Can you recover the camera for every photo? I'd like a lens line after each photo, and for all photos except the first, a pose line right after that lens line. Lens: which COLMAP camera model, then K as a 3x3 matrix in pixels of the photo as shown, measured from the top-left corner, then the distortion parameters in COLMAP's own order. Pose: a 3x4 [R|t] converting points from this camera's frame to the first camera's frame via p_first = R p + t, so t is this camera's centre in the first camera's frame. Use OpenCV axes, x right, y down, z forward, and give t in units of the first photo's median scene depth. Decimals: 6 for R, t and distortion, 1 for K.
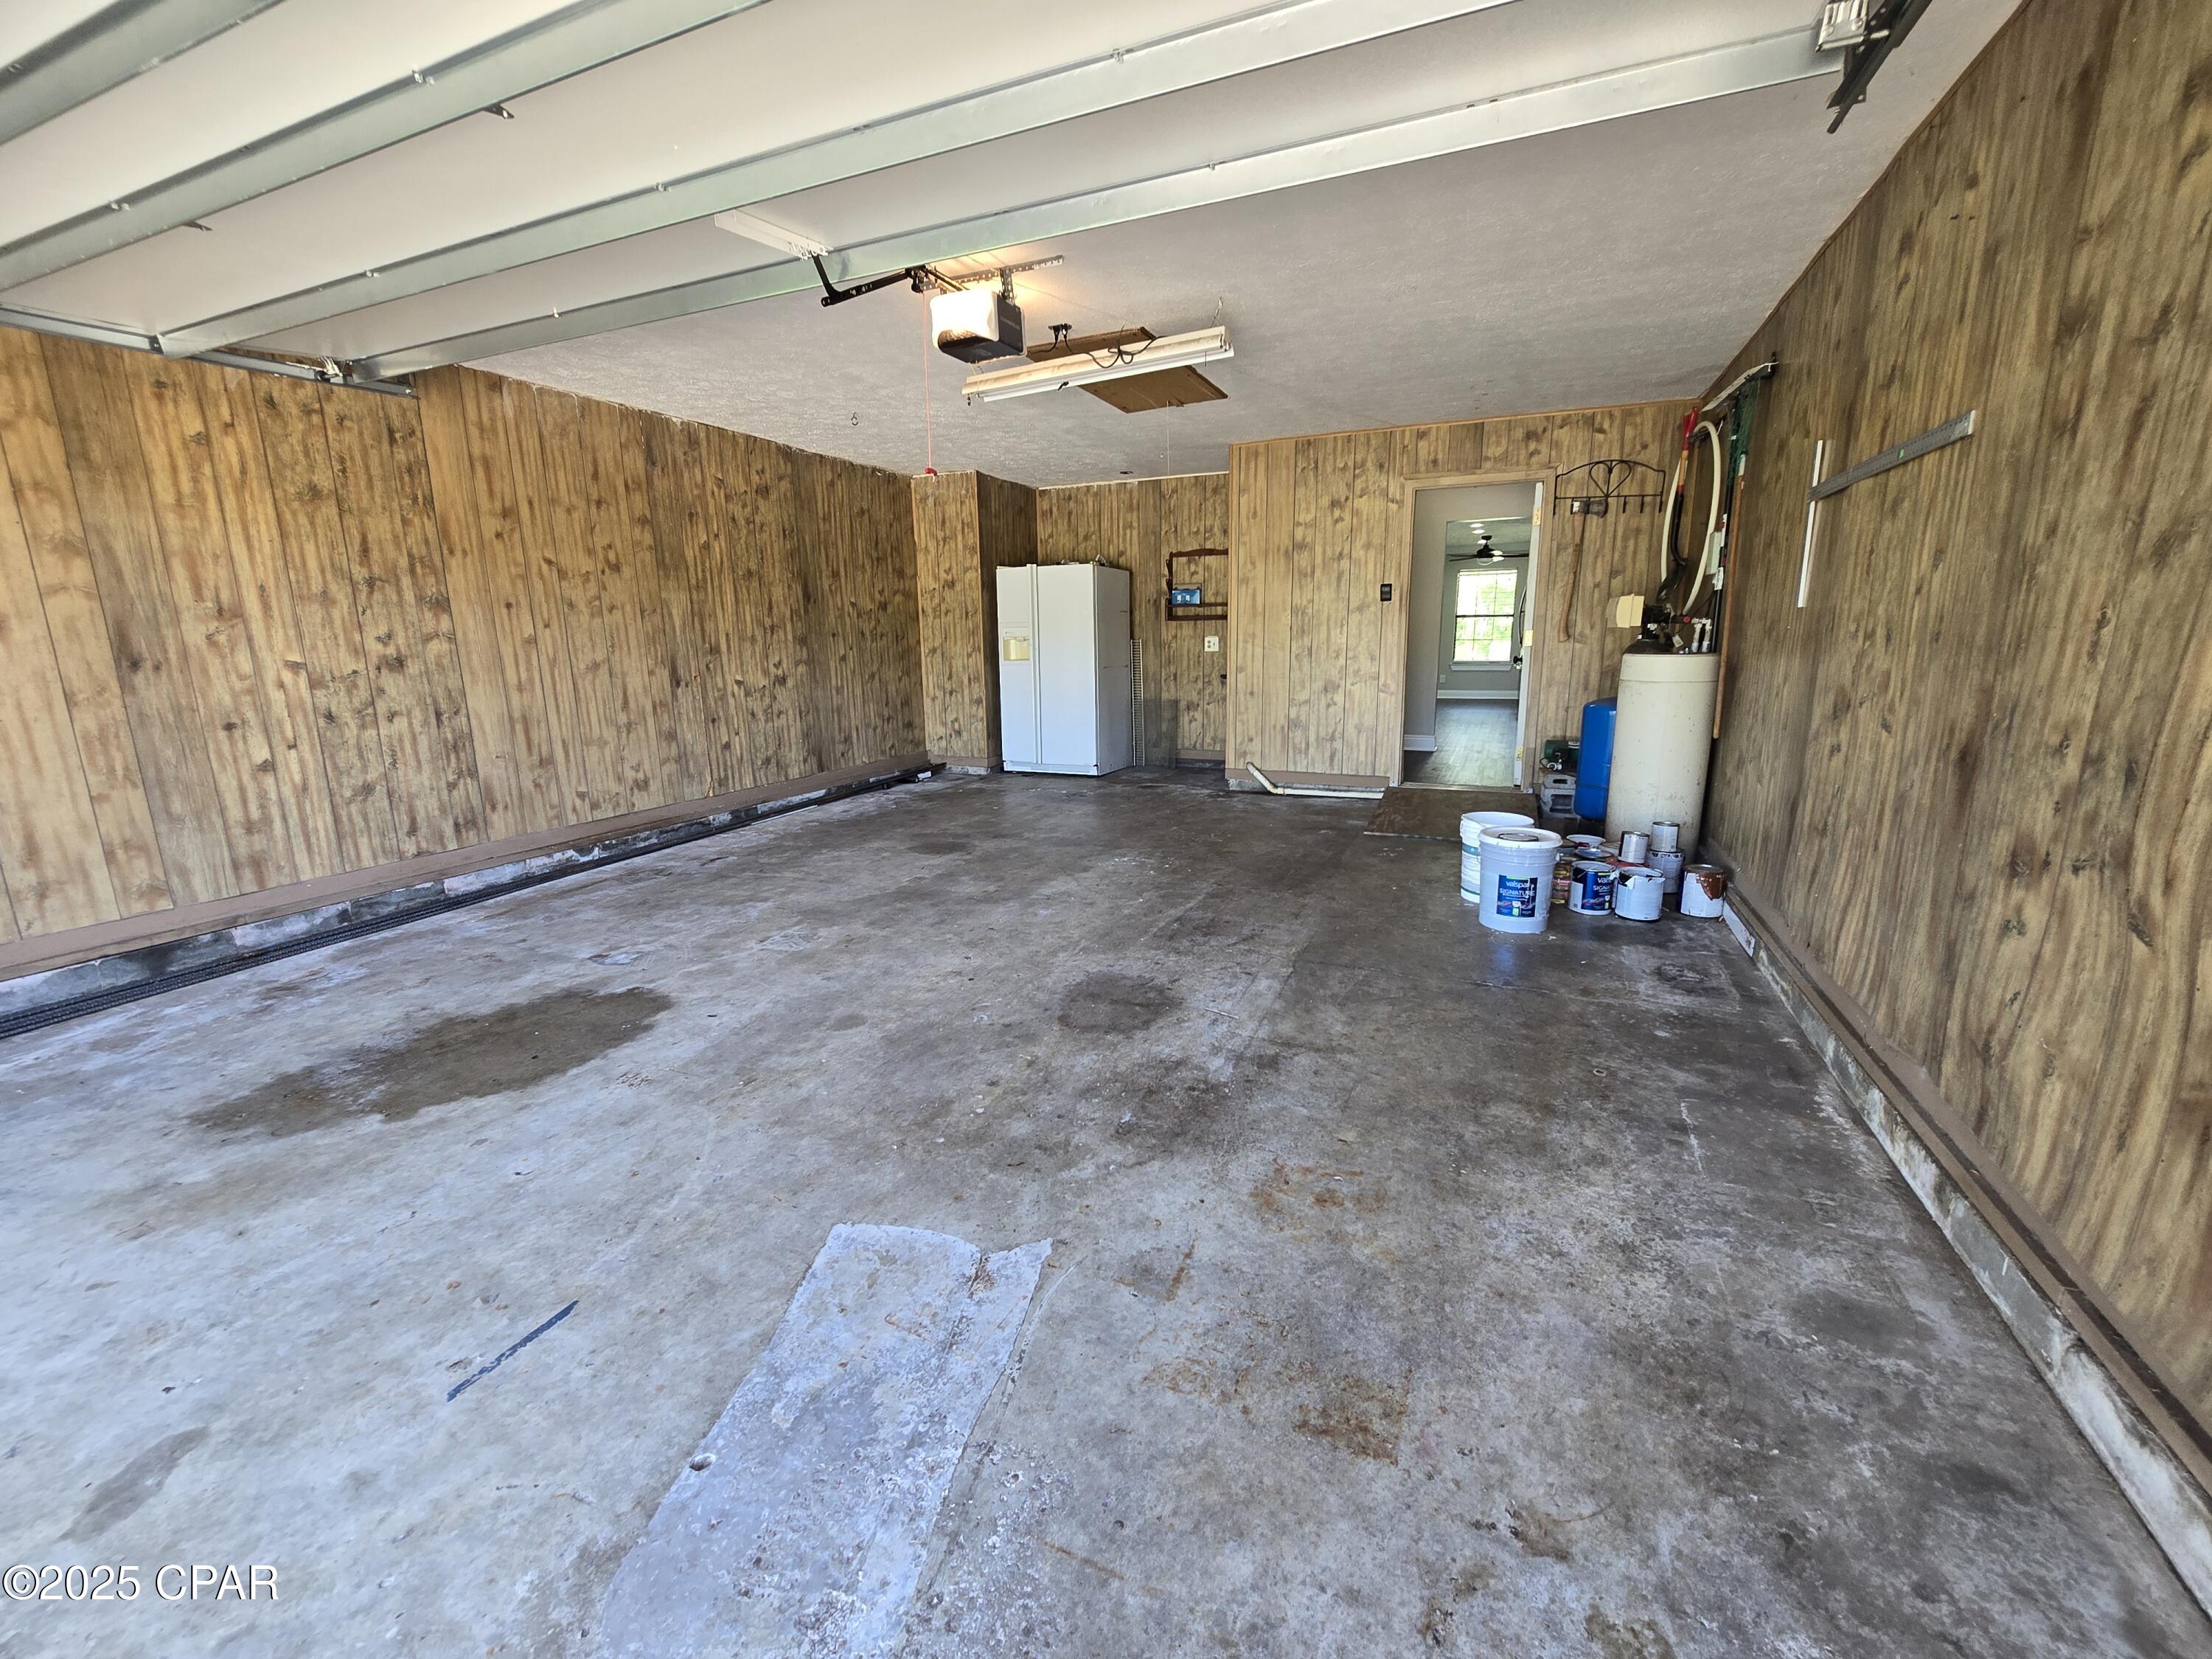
lens RADIAL K [[904.1, 0, 1106.3], [0, 904.1, 831.5], [0, 0, 1]] dist [-0.011632, 0.002189]
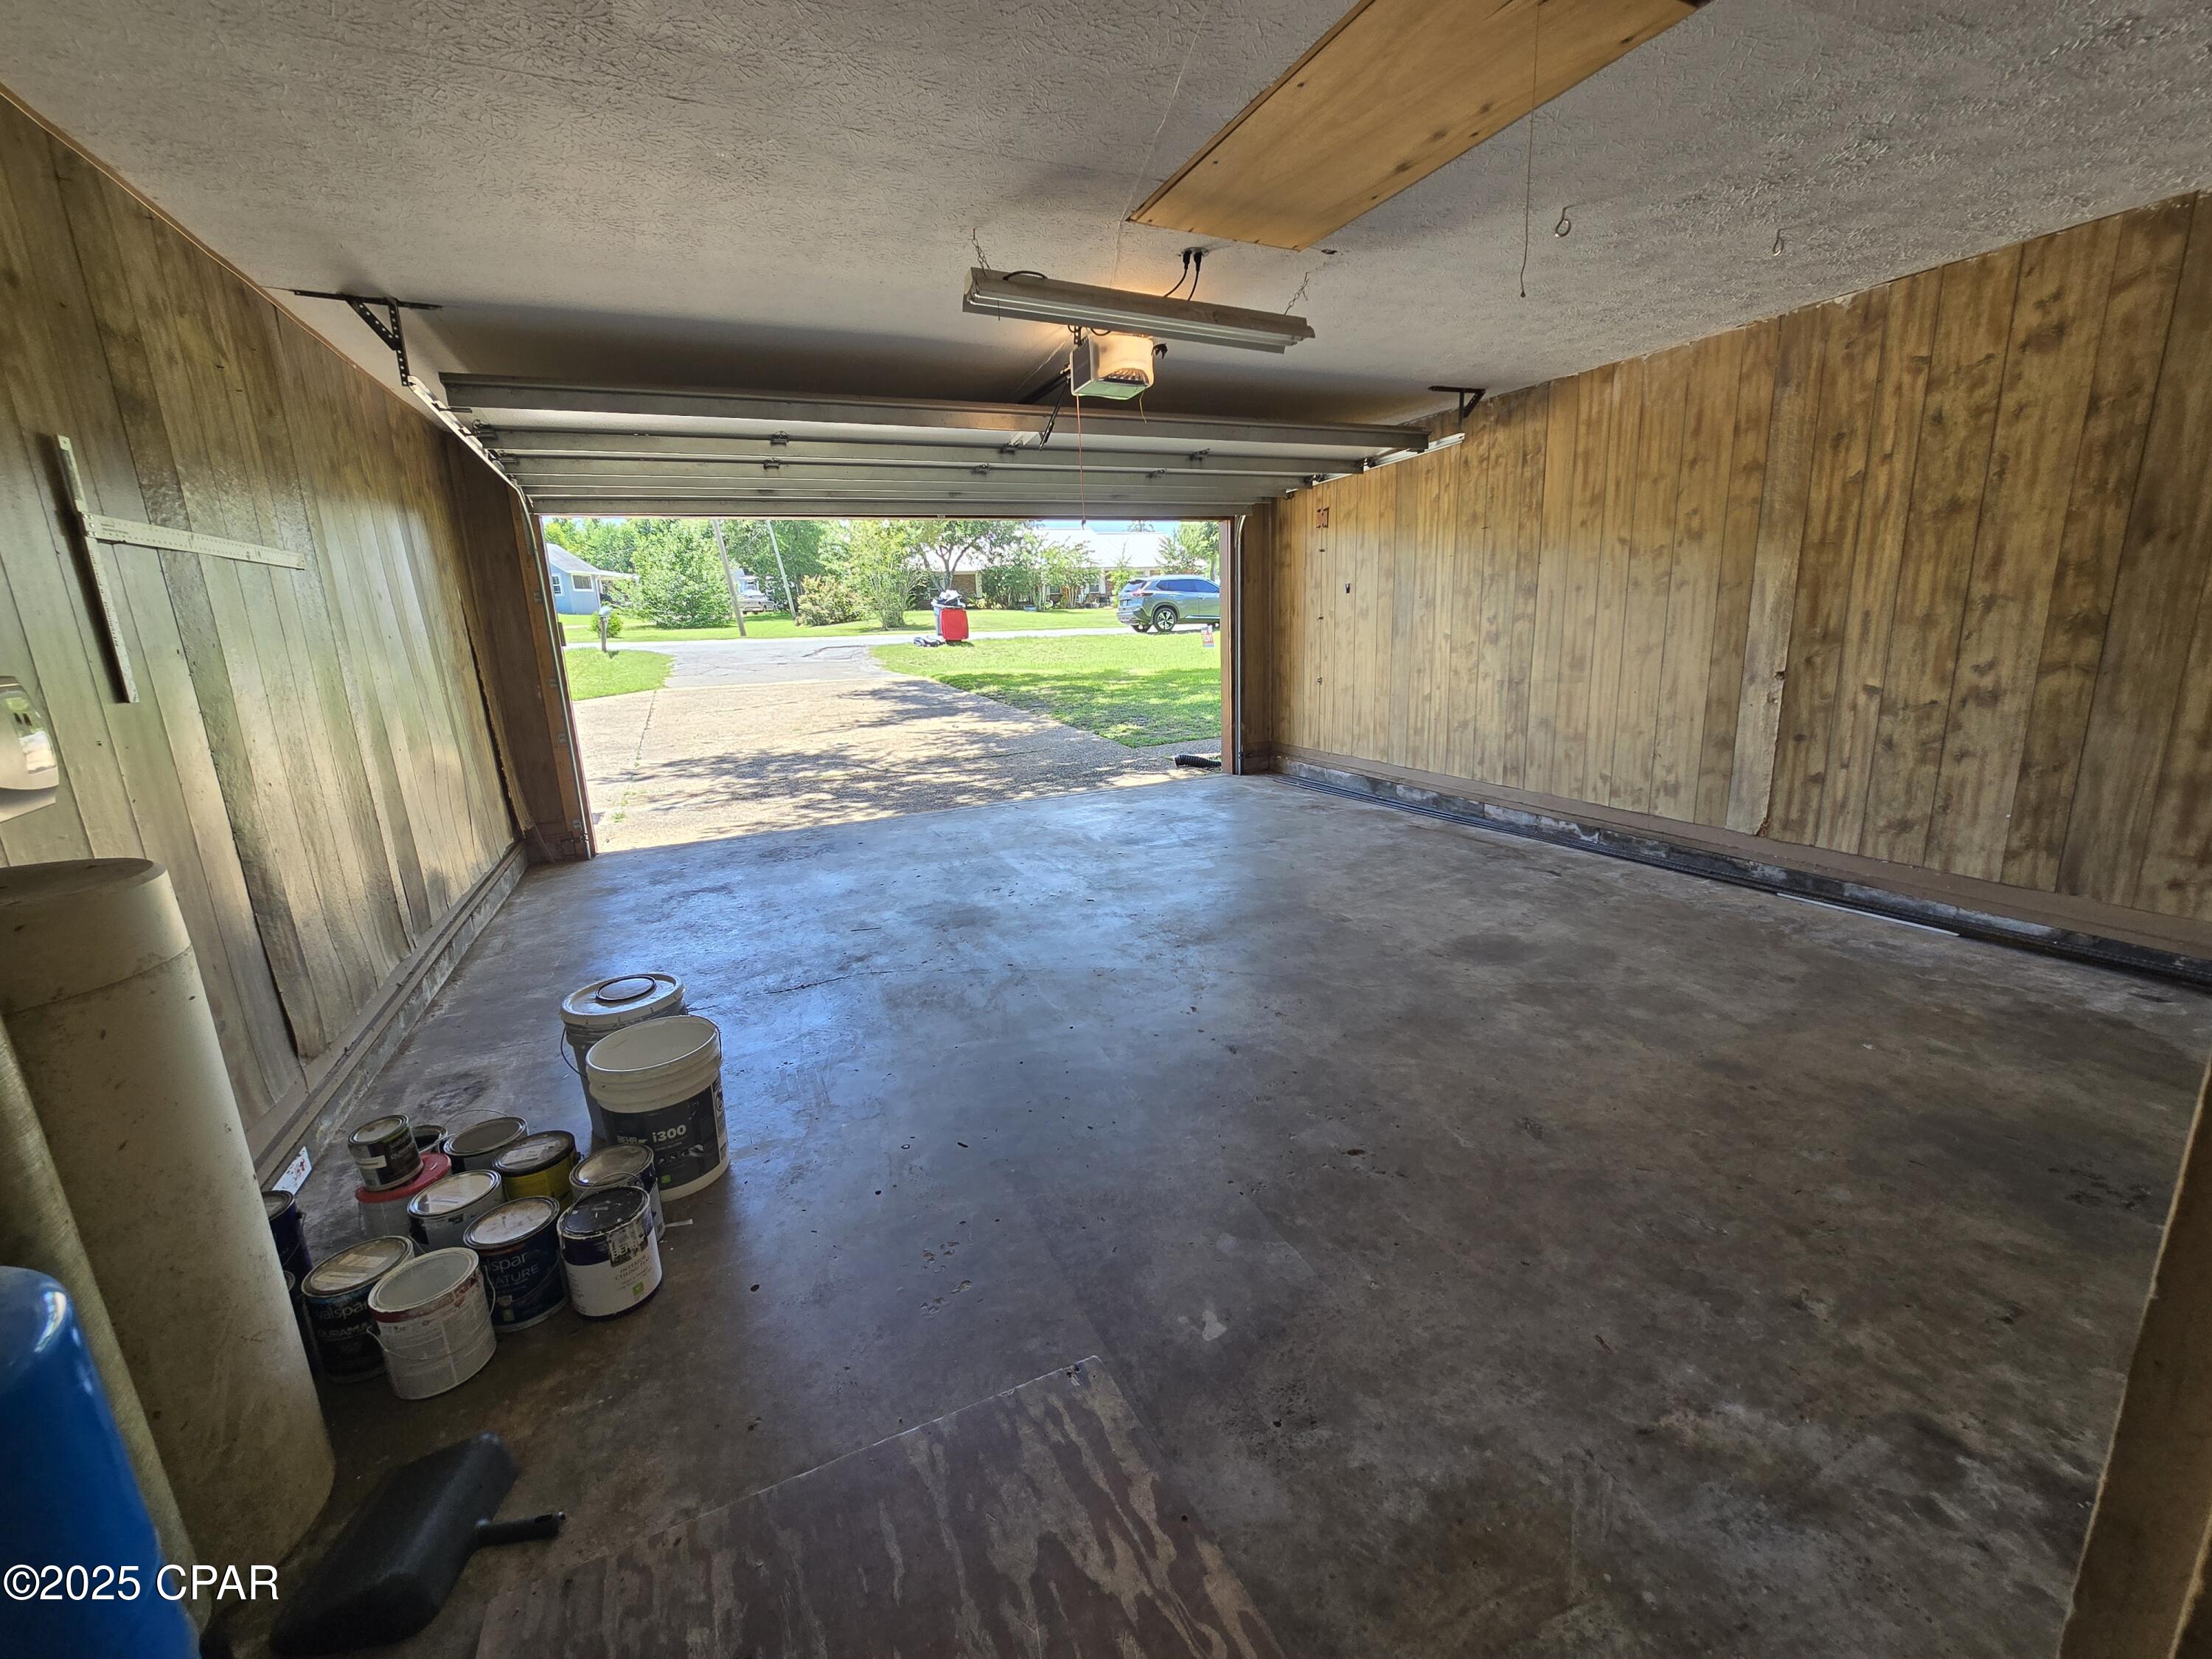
lens RADIAL K [[904.1, 0, 1108.5], [0, 904.1, 827.1], [0, 0, 1]] dist [-0.011632, 0.002189]
pose [[-0.665024, 0.209458, -0.716847, 0.501012], [-0.111814, 0.921119, 0.372876, -0.300290], [0.738404, 0.328125, -0.589146, 1.205689]]
